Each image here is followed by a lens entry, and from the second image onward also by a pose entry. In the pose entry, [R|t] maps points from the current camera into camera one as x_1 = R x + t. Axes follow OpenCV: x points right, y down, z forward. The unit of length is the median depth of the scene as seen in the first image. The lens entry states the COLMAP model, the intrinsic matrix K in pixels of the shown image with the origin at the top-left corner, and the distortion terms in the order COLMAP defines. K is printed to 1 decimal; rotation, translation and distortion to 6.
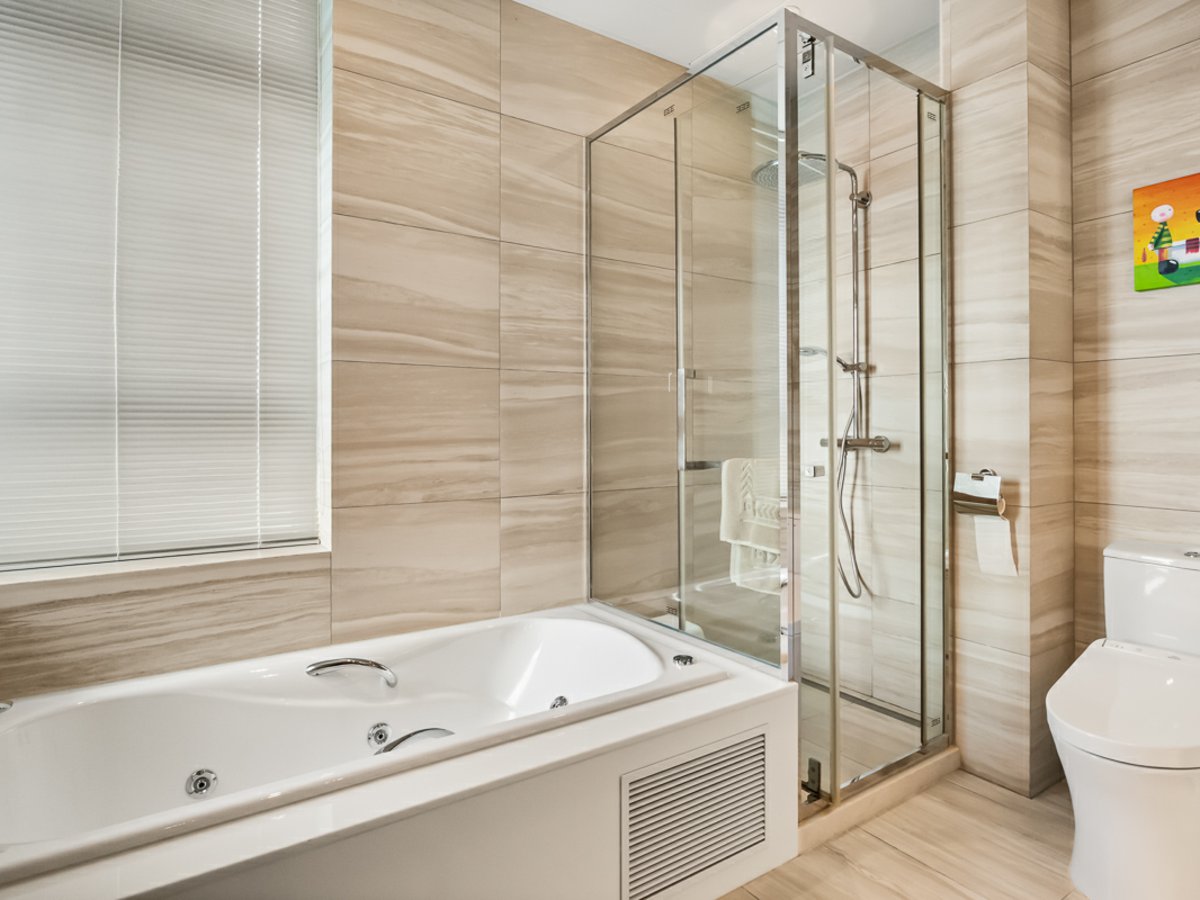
lens RADIAL K [[678.1, 0, 600.6], [0, 678.1, 442.1], [0, 0, 1]] dist [-0.020215, -0.001015]
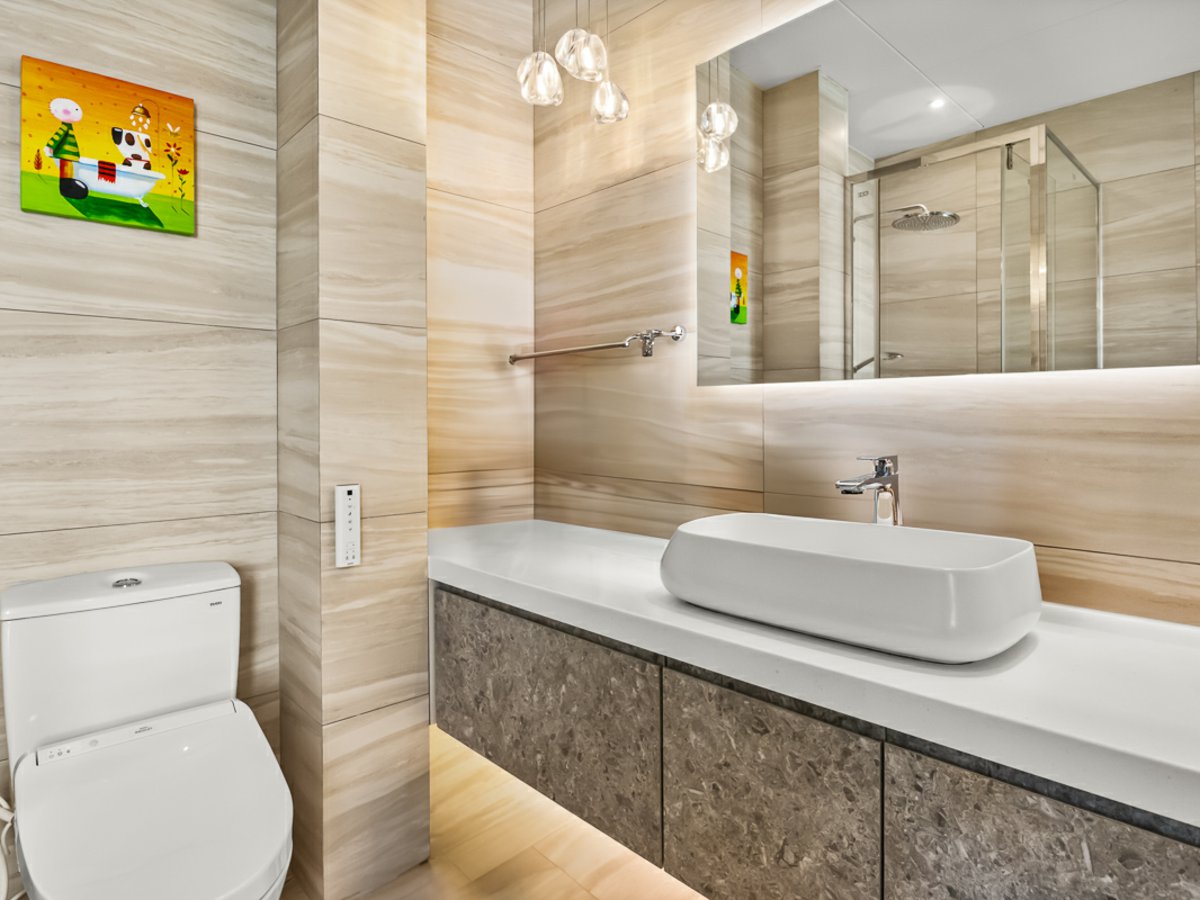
lens RADIAL K [[678.1, 0, 599.1], [0, 678.1, 424.6], [0, 0, 1]] dist [-0.020215, -0.001015]
pose [[-0.153766, -0.009199, 0.988064, 0.058613], [0.018783, 0.999749, 0.012231, -0.009258], [-0.987929, 0.020440, -0.153555, 0.552538]]
